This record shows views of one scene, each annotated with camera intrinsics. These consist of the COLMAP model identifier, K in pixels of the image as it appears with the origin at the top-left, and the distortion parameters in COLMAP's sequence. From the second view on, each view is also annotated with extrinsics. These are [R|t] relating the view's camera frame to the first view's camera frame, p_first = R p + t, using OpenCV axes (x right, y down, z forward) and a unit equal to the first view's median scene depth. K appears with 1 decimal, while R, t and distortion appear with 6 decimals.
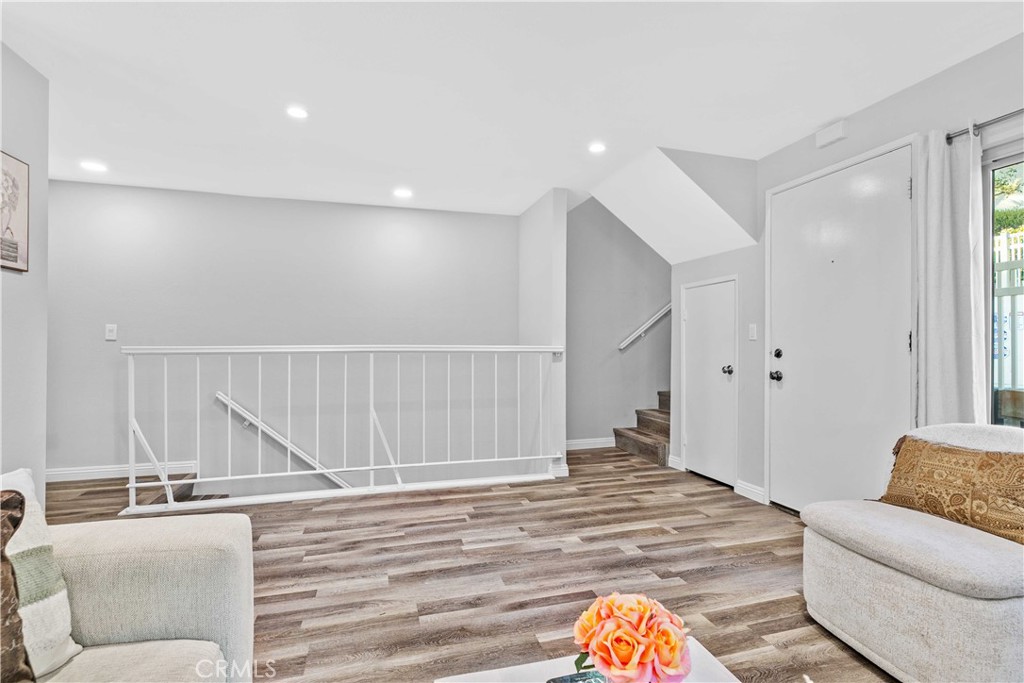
lens RADIAL K [[484.7, 0, 510.7], [0, 484.7, 343.2], [0, 0, 1]] dist [-0.009345, 0.001633]
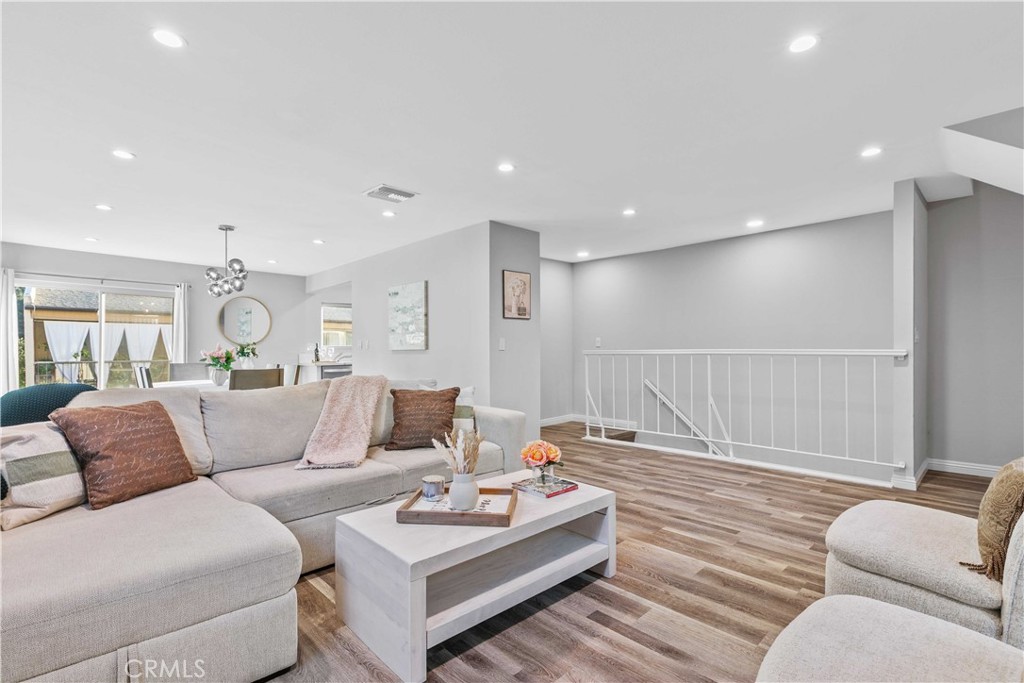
lens RADIAL K [[468.1, 0, 517.6], [0, 468.1, 349.3], [0, 0, 1]] dist [-0.002187, 0.002101]
pose [[0.479742, -0.002740, -0.877405, 0.881736], [0.008220, 0.999965, 0.001372, -0.002920], [0.877371, -0.007870, 0.479748, -0.144596]]
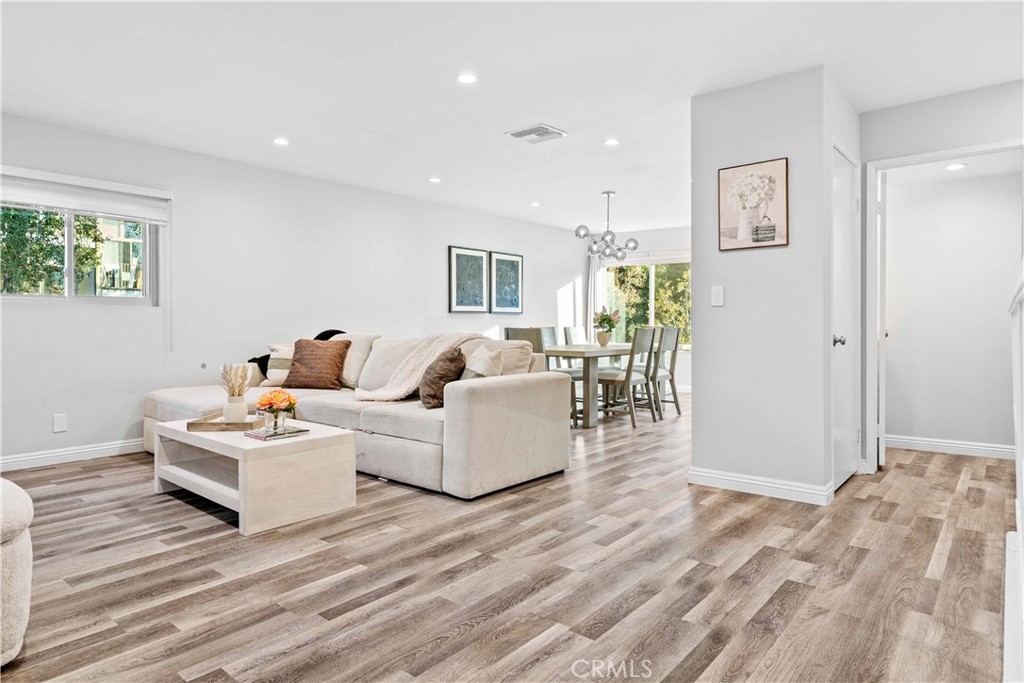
lens RADIAL K [[612.3, 0, 518.9], [0, 612.3, 335.0], [0, 0, 1]] dist [-0.001293, 0.001236]
pose [[-0.817406, 0.010091, -0.575973, 0.405428], [0.001931, 0.999889, 0.014777, 0.050401], [0.576059, 0.010967, -0.817335, 1.679380]]
